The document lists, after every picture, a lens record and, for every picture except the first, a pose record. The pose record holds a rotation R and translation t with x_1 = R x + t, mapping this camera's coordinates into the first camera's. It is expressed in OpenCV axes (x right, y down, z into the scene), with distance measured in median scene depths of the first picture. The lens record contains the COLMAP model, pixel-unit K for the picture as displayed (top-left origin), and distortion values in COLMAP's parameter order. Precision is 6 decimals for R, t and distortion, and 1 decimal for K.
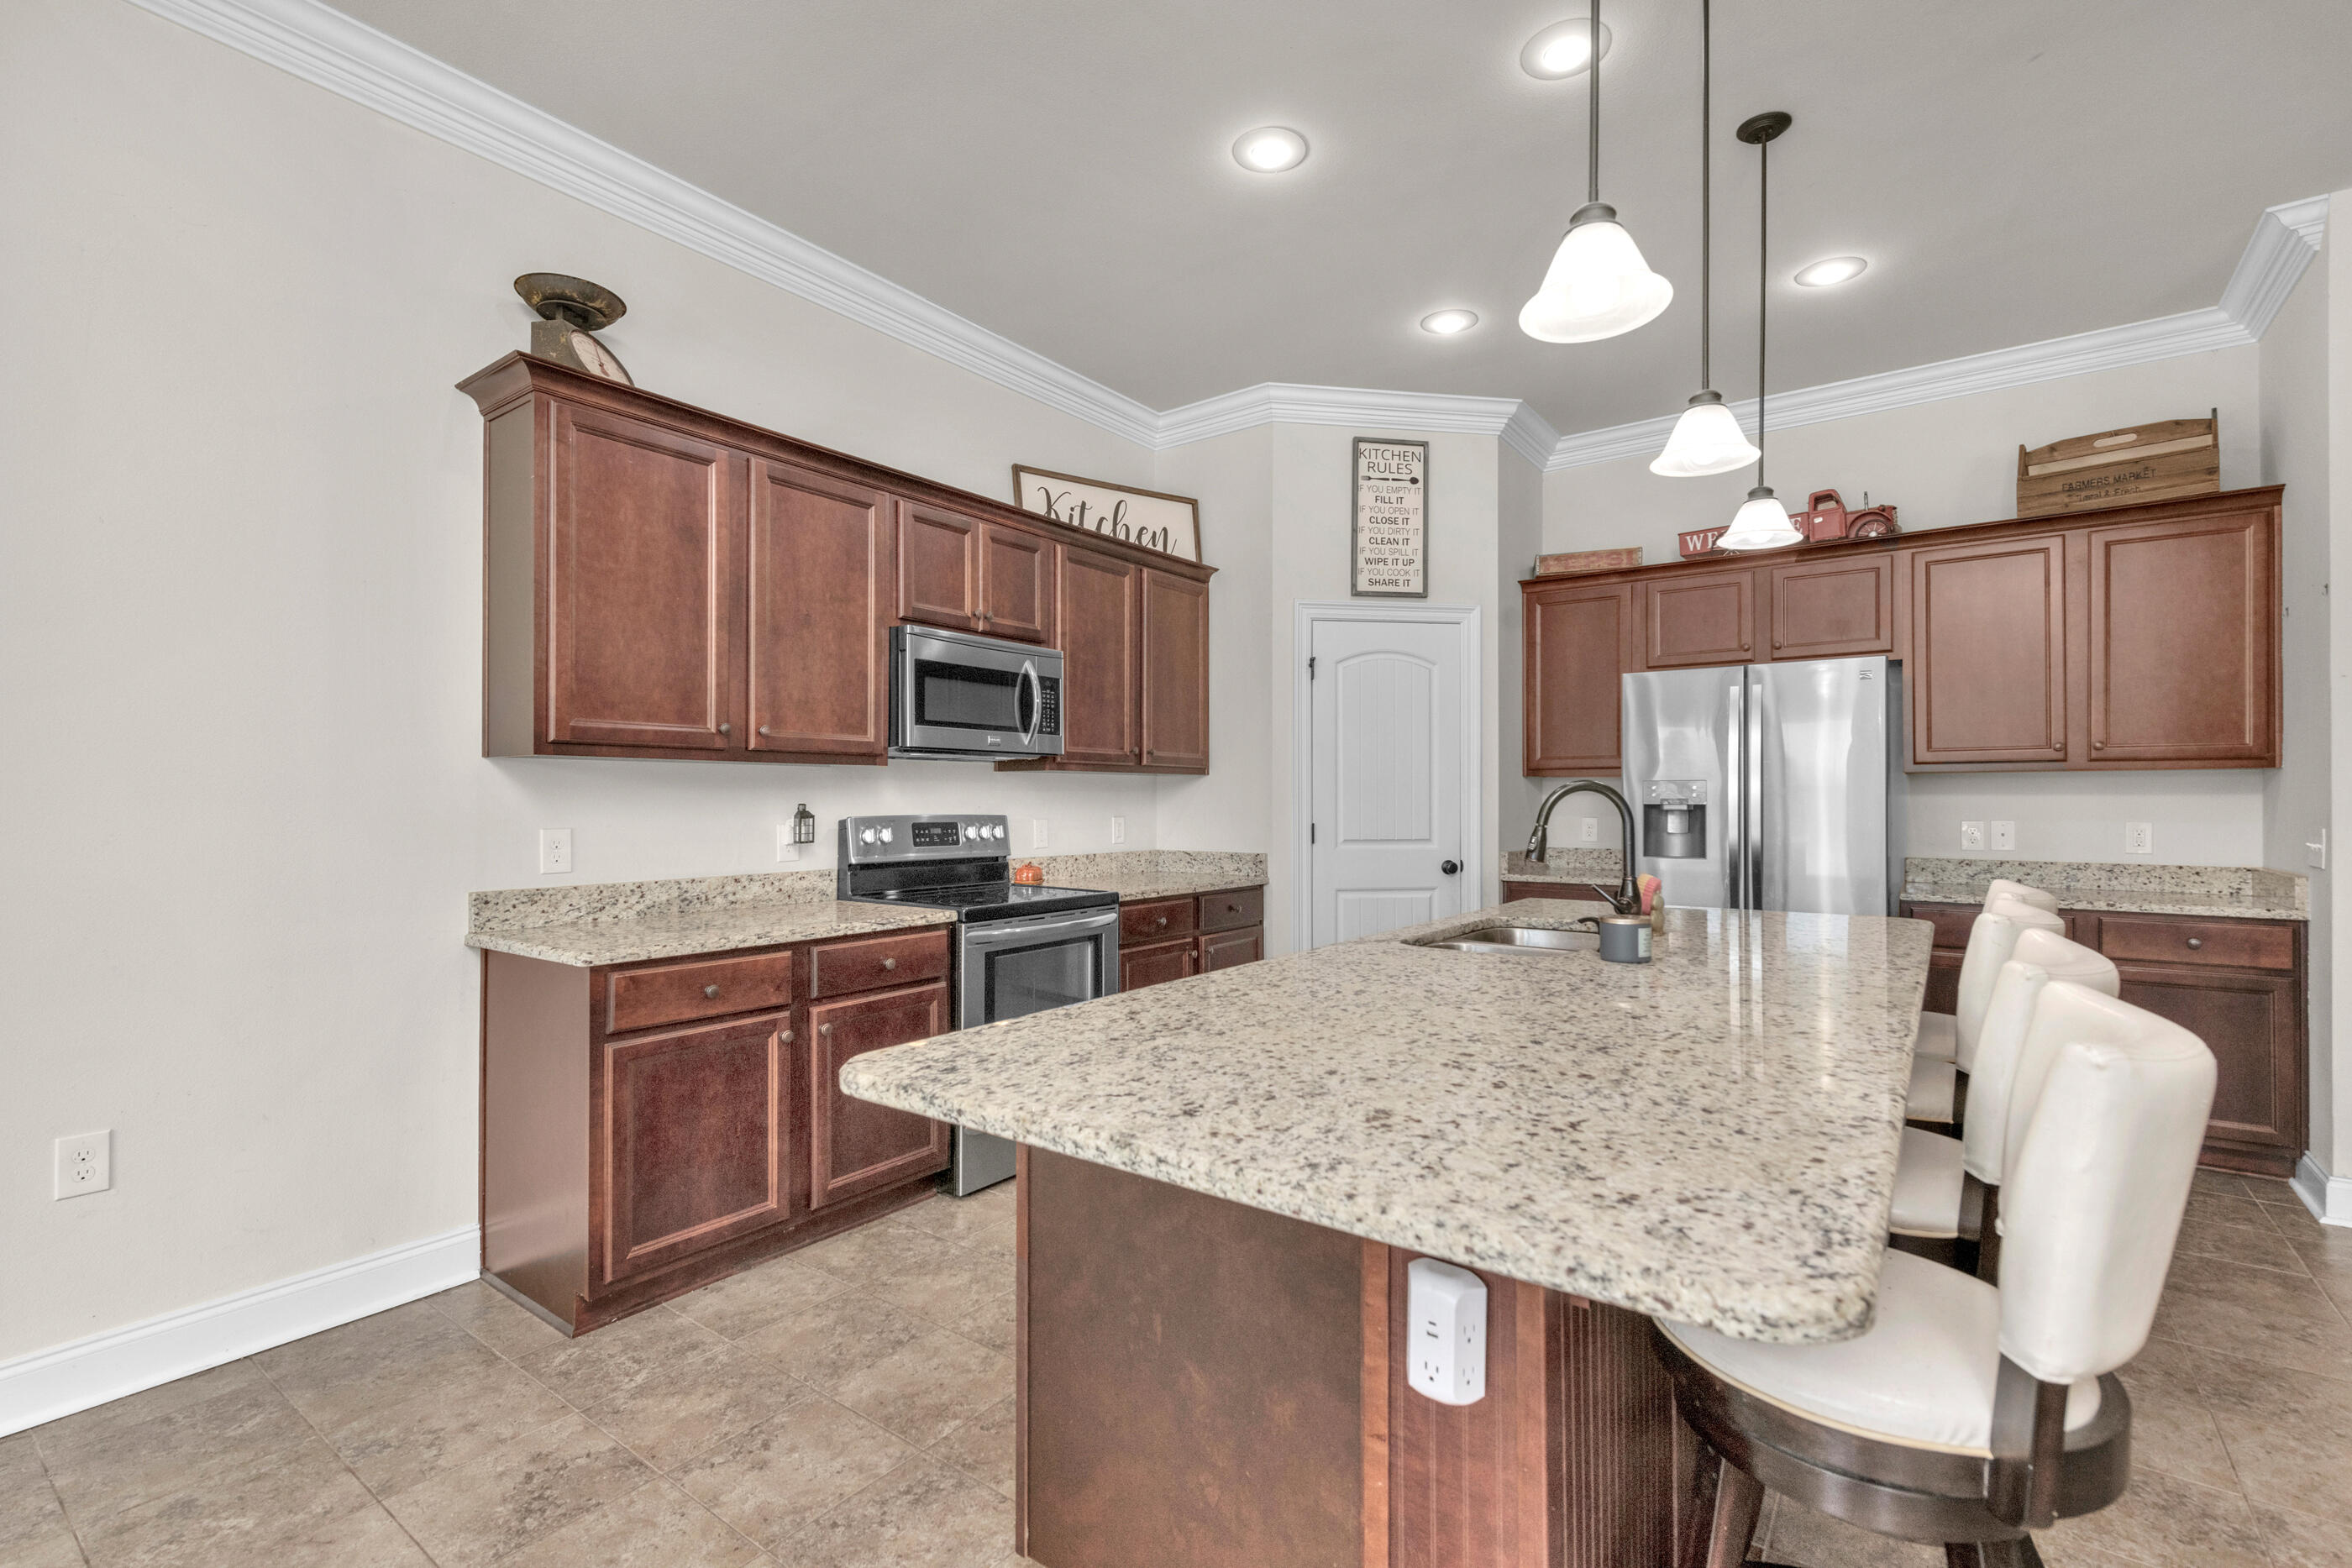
lens RADIAL K [[1044.8, 0, 1177.9], [0, 1044.8, 796.1], [0, 0, 1]] dist [0.001596, -0.000356]
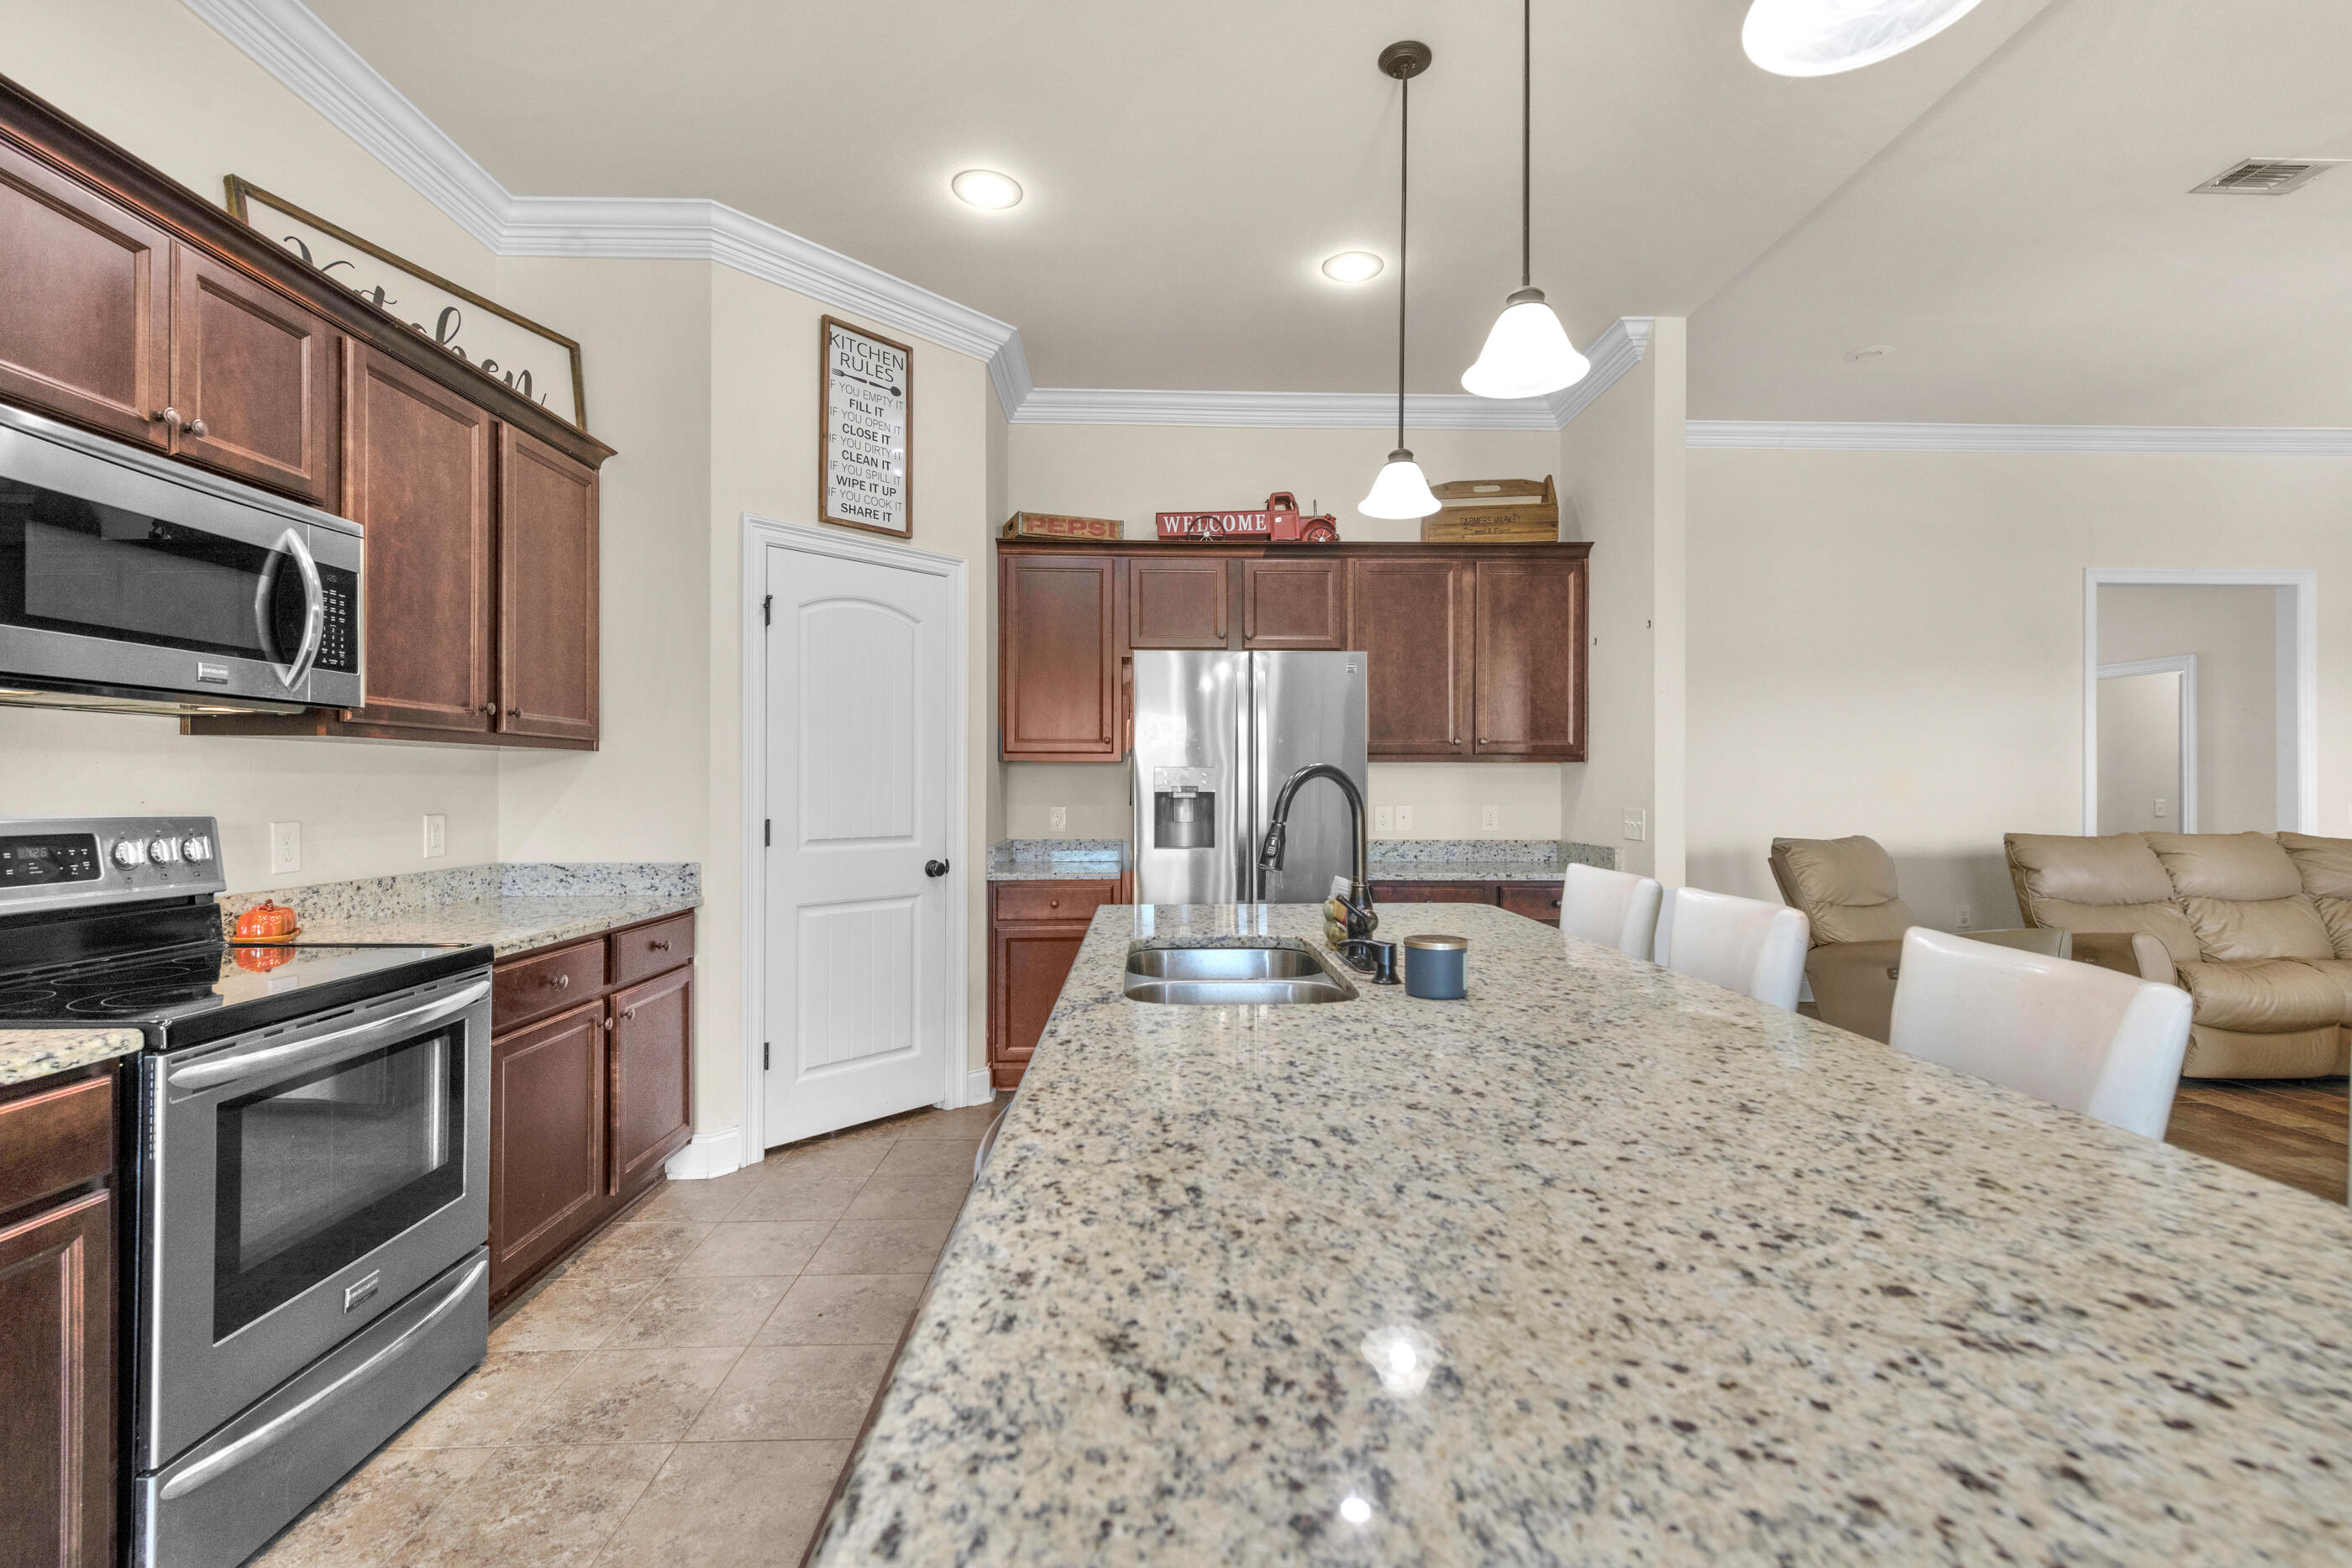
lens RADIAL K [[1023.9, 0, 1186.2], [0, 1023.9, 780.6], [0, 0, 1]] dist [0.015731, -0.007795]
pose [[0.782477, 0.003713, 0.622668, -0.099602], [-0.002537, 0.999993, -0.002776, -0.000017], [-0.622674, 0.000592, 0.782481, 0.263171]]
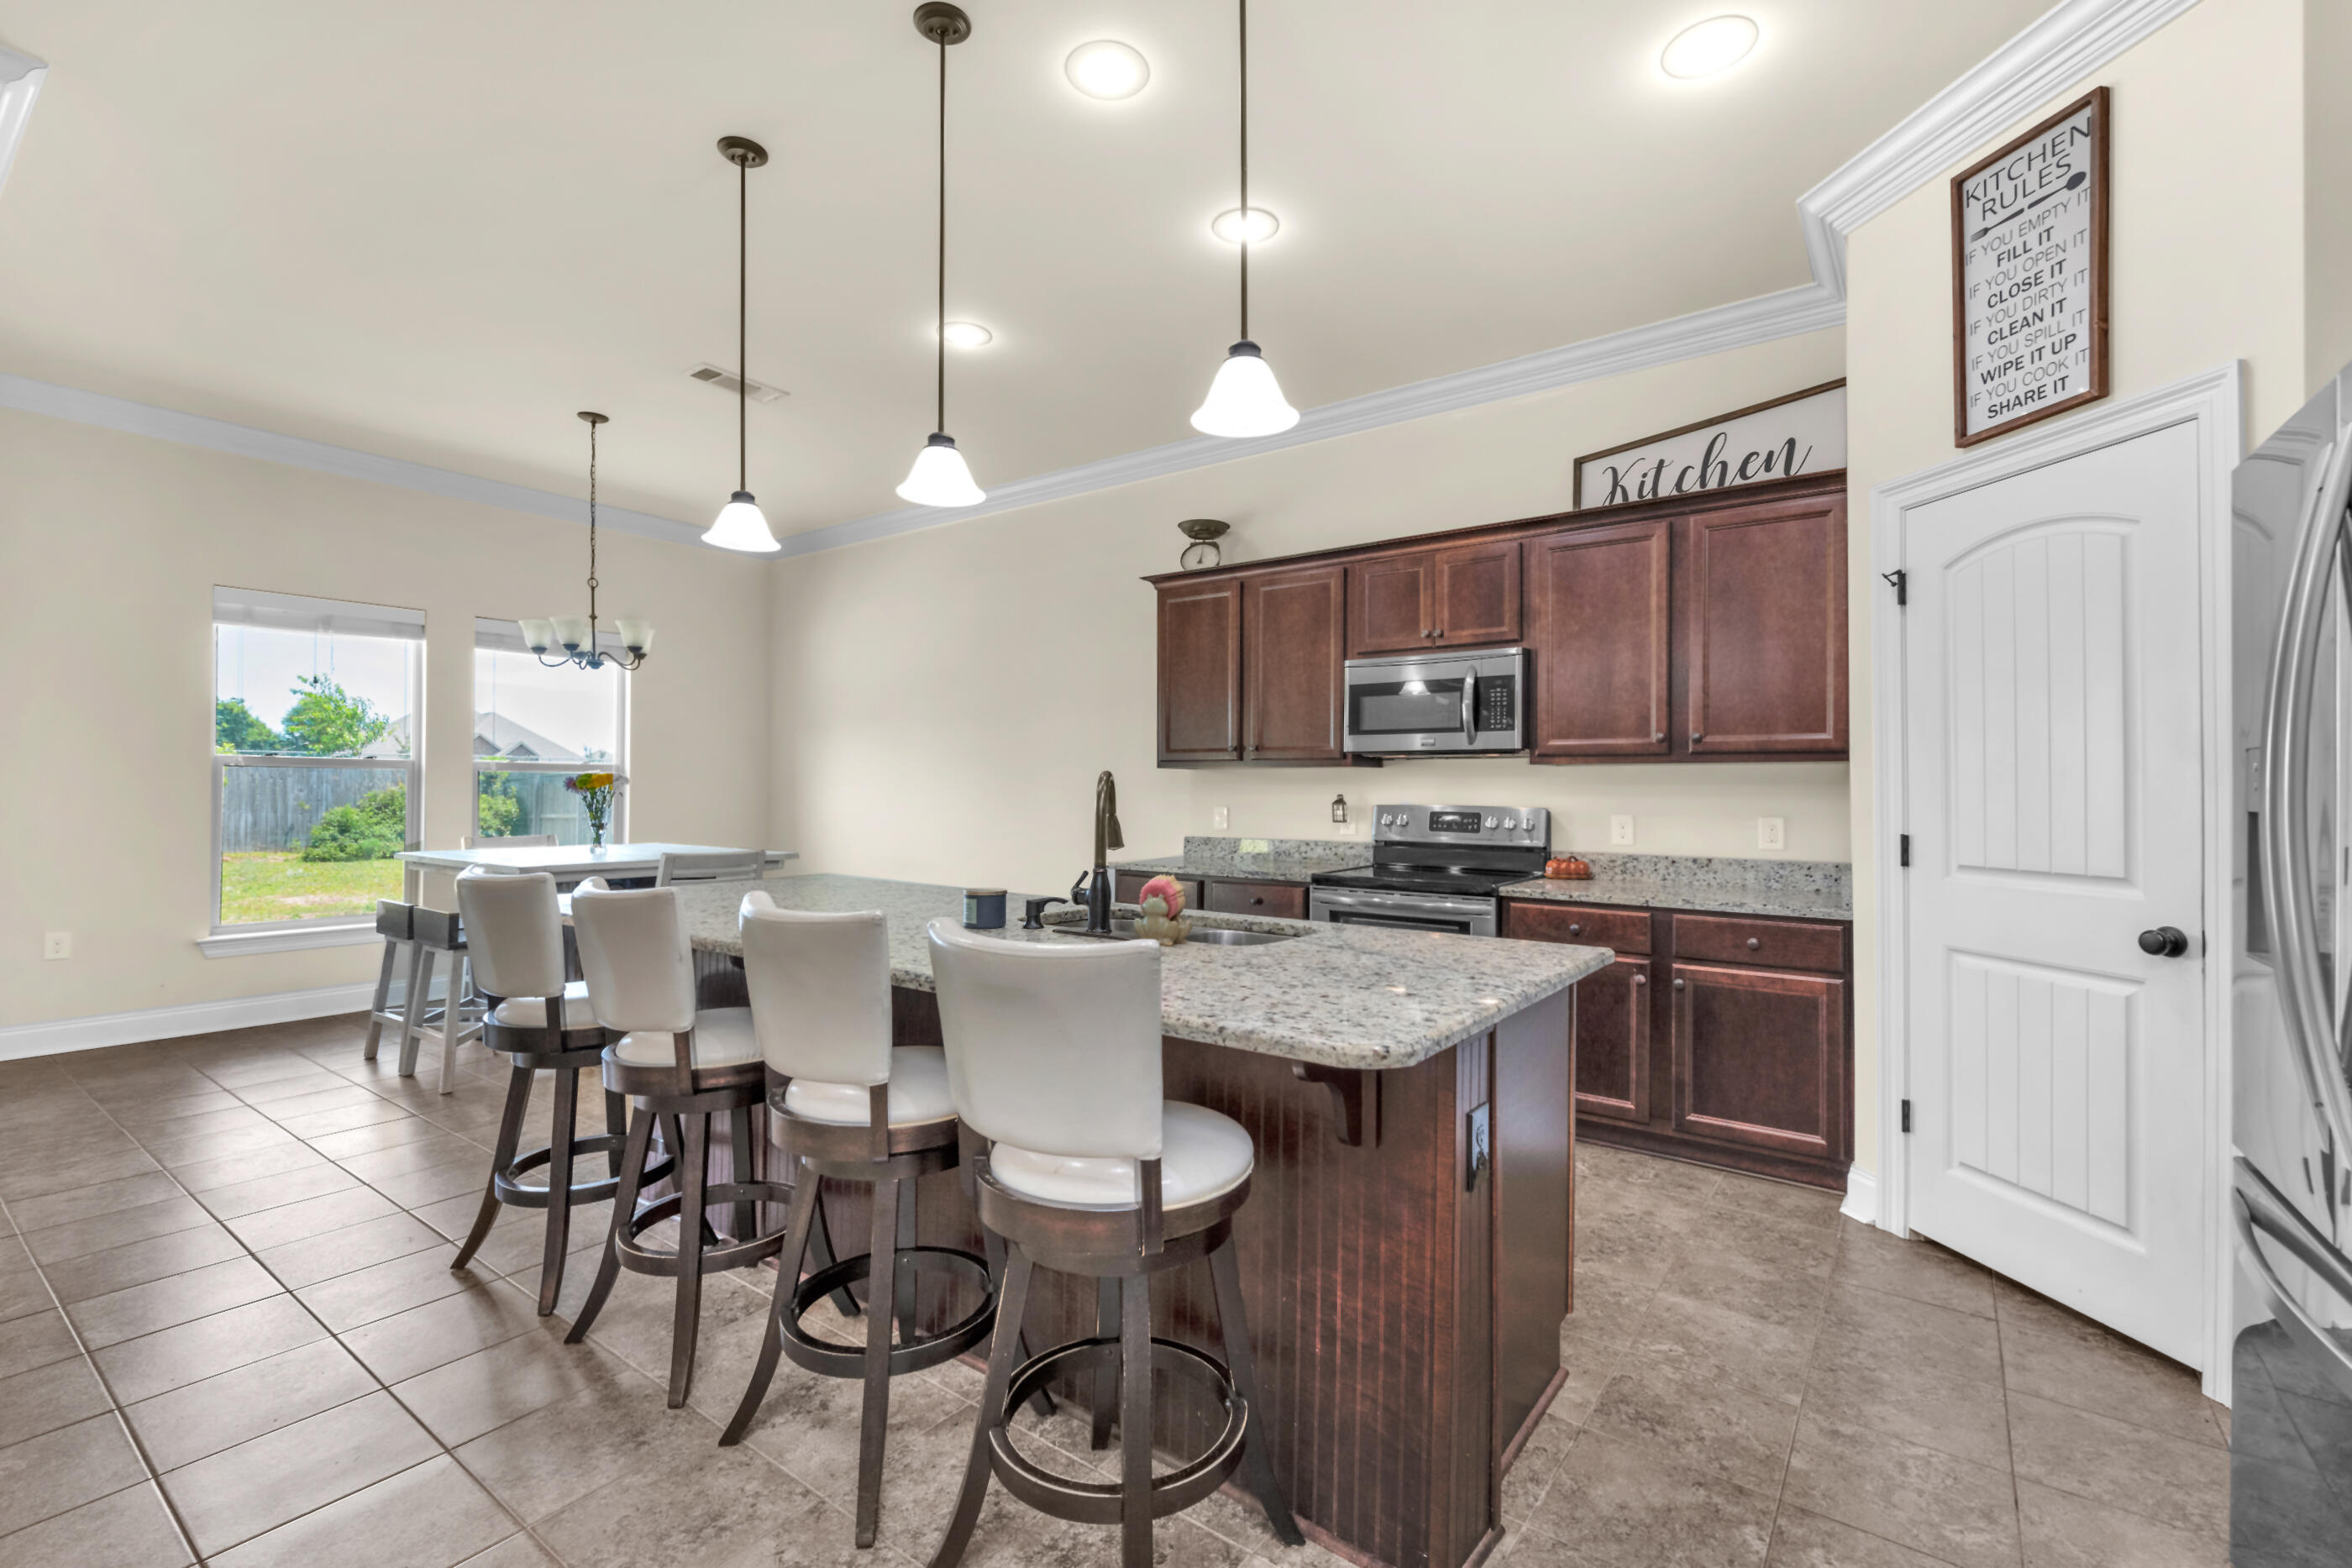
lens RADIAL K [[998.5, 0, 1175.2], [0, 998.5, 777.9], [0, 0, 1]] dist [0.000784, -0.000320]
pose [[-0.008310, -0.011847, -0.999895, 0.788503], [-0.004094, 0.999922, -0.011814, 0.001120], [0.999957, 0.003995, -0.008358, 0.613744]]
